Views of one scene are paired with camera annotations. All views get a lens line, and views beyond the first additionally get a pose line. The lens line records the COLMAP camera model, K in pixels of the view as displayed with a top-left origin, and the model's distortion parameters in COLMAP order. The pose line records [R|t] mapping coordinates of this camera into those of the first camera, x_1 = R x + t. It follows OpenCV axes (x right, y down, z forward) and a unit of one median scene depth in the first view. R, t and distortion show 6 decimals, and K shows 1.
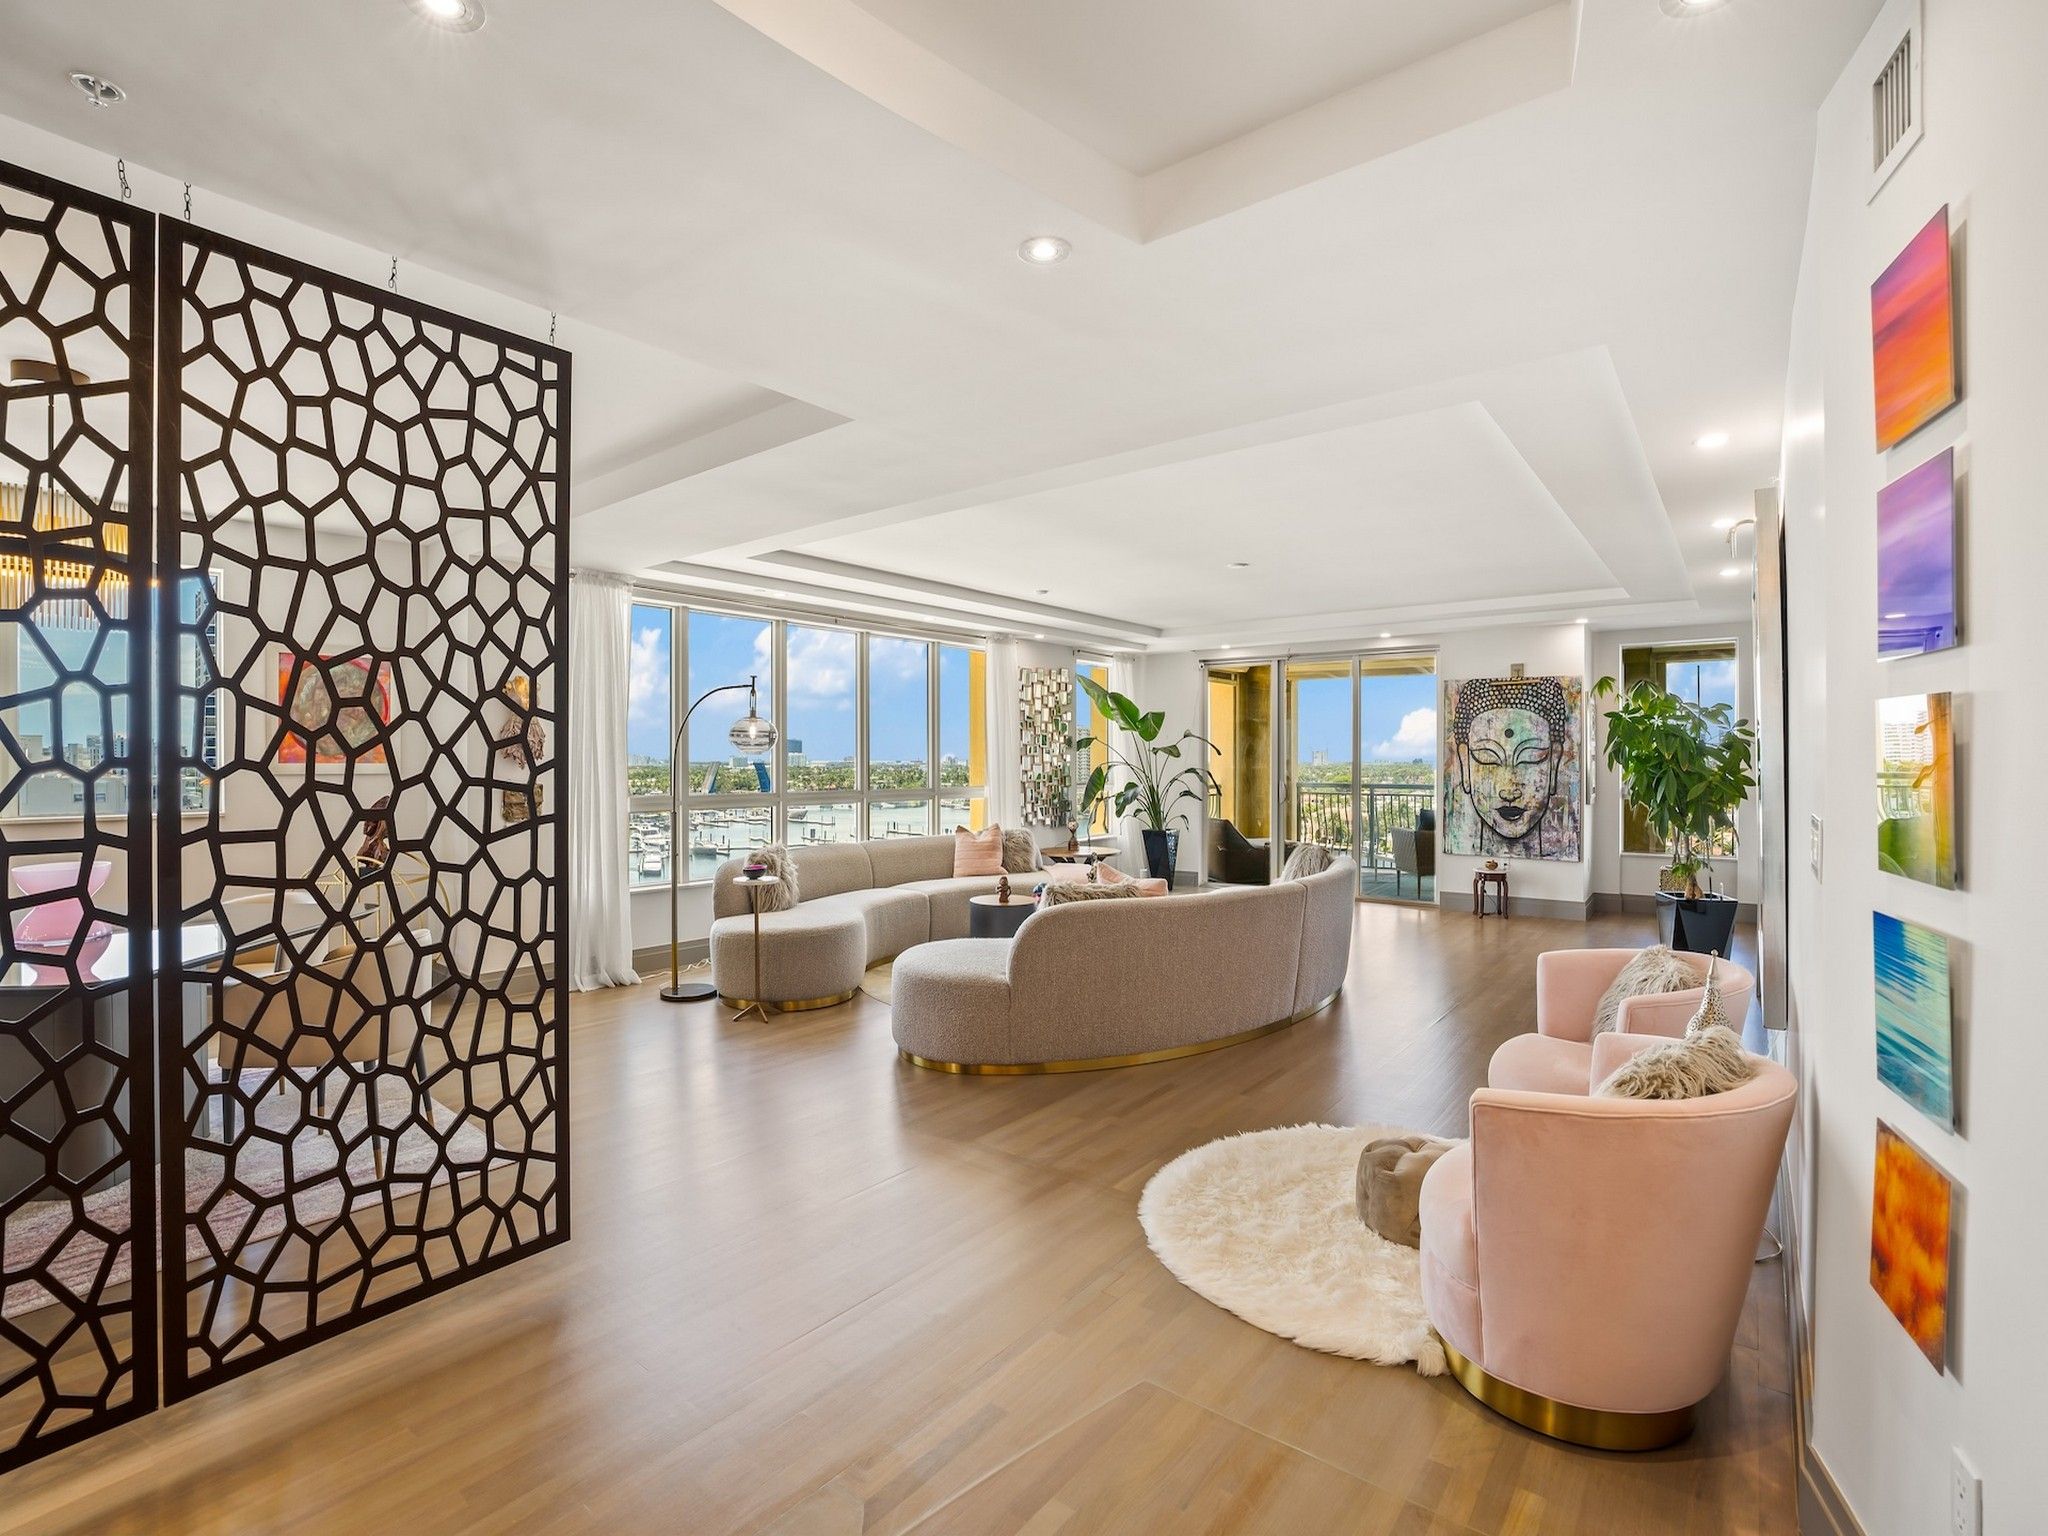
lens RADIAL K [[947.2, 0, 1018.1], [0, 947.2, 766.2], [0, 0, 1]] dist [-0.058627, 0.020570]
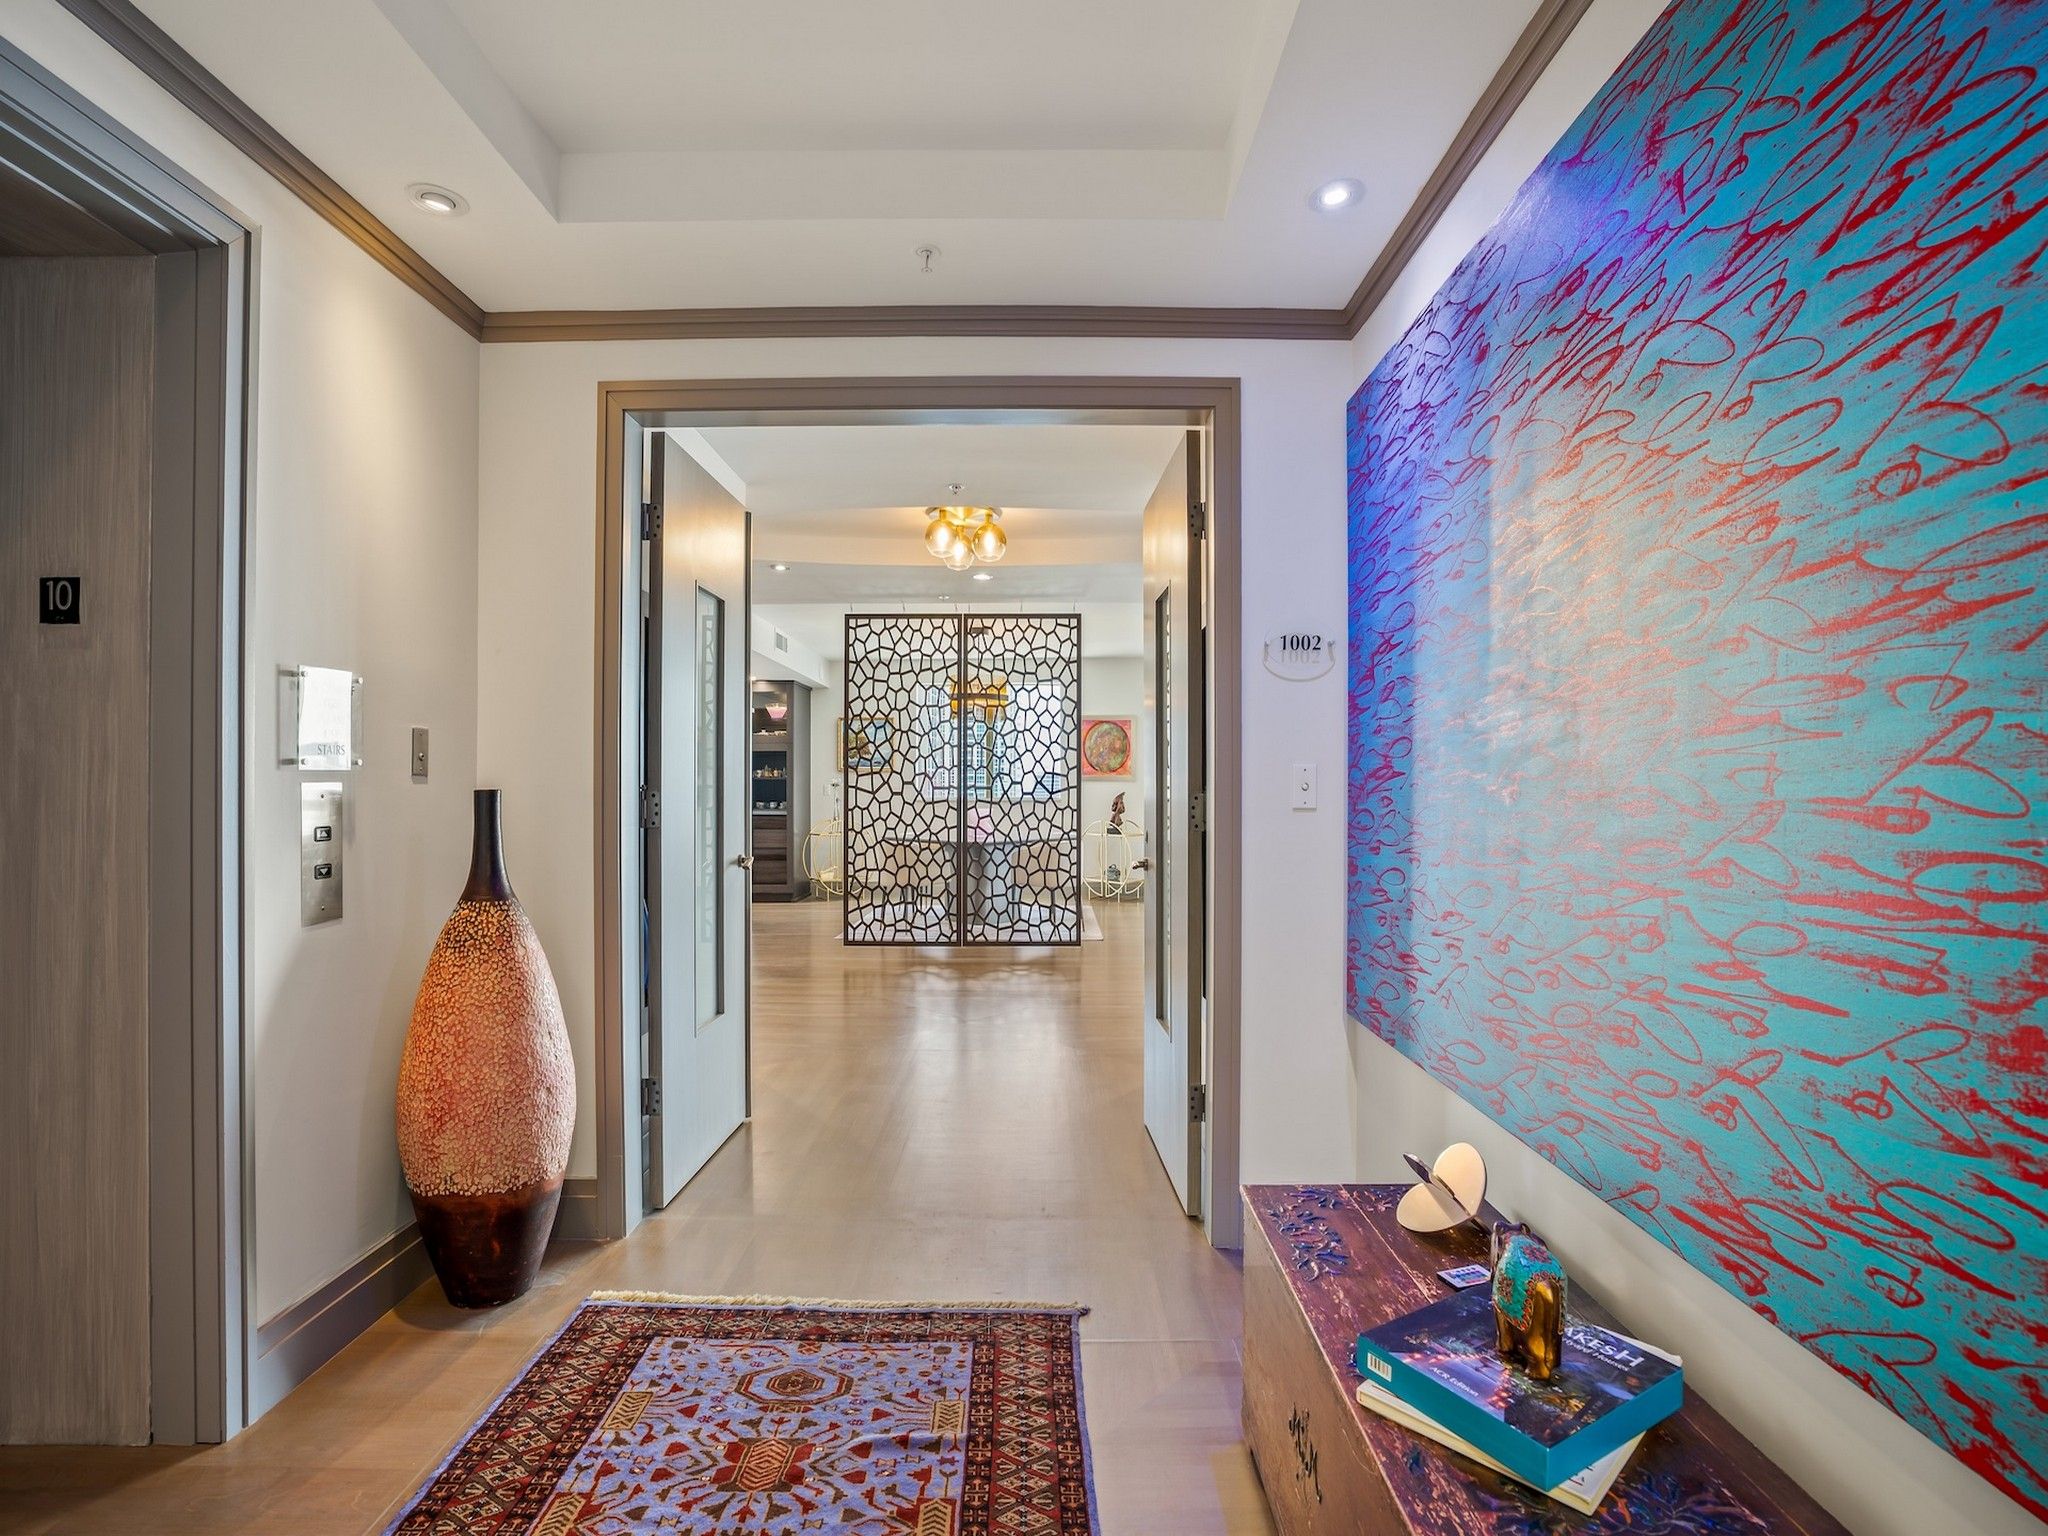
lens RADIAL K [[953.5, 0, 1017.8], [0, 953.5, 763.7], [0, 0, 1]] dist [-0.071365, 0.026545]
pose [[0.626378, -0.002374, -0.779516, 1.651015], [-0.004804, 0.999965, -0.006906, 0.008816], [0.779505, 0.008070, 0.626344, -0.921128]]
